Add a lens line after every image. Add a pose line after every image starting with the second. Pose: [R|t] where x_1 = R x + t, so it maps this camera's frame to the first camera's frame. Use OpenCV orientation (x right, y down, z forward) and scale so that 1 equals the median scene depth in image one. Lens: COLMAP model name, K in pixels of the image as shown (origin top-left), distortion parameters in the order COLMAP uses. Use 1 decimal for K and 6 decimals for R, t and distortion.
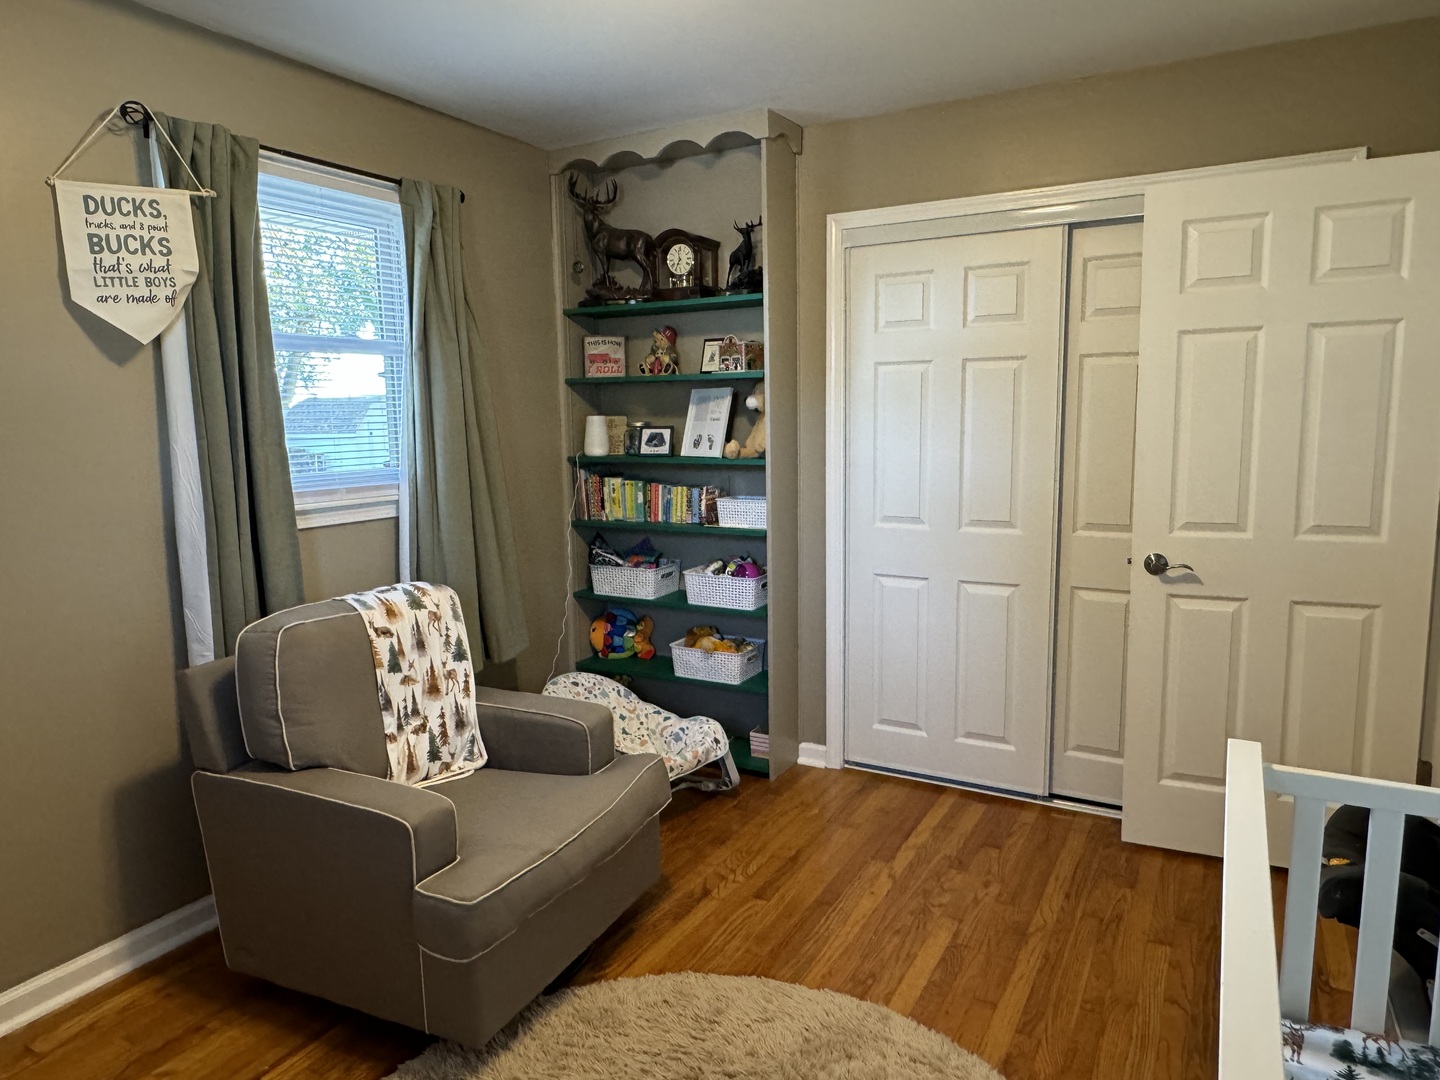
lens RADIAL K [[931.3, 0, 711.0], [0, 931.3, 538.5], [0, 0, 1]] dist [-0.001595, 0.000347]
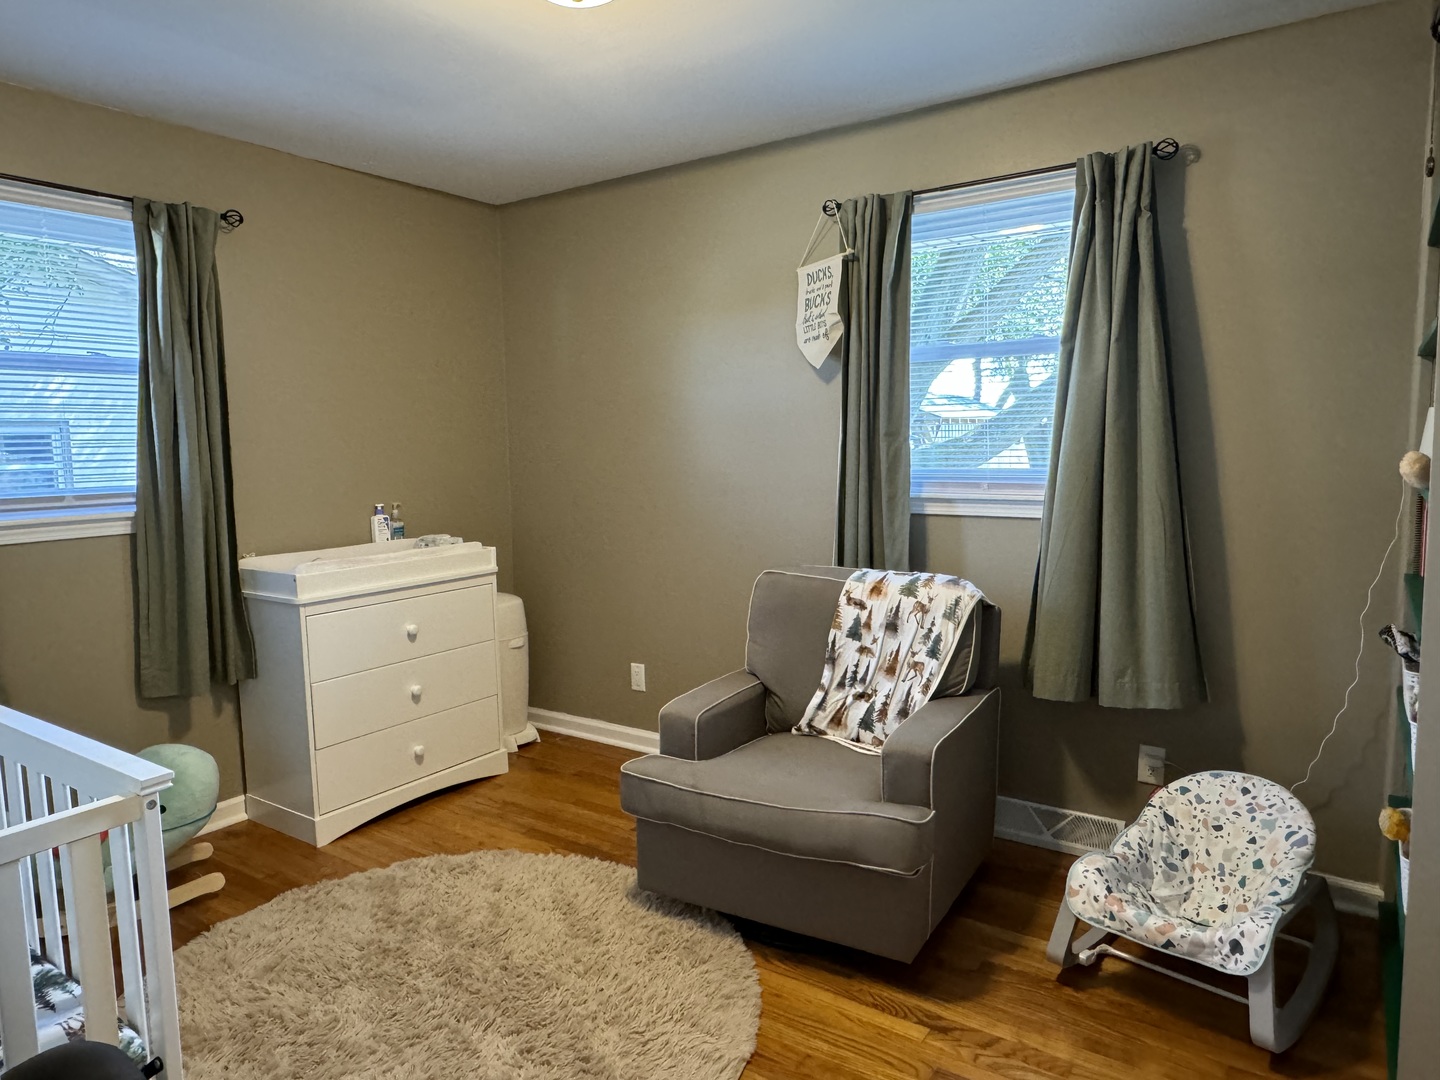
lens RADIAL K [[931.3, 0, 711.0], [0, 931.3, 538.5], [0, 0, 1]] dist [-0.001595, 0.000347]
pose [[-0.096868, 0.124391, -0.987494, 0.780183], [-0.112769, 0.984399, 0.135063, -0.111807], [0.988888, 0.124442, -0.081330, 0.880777]]
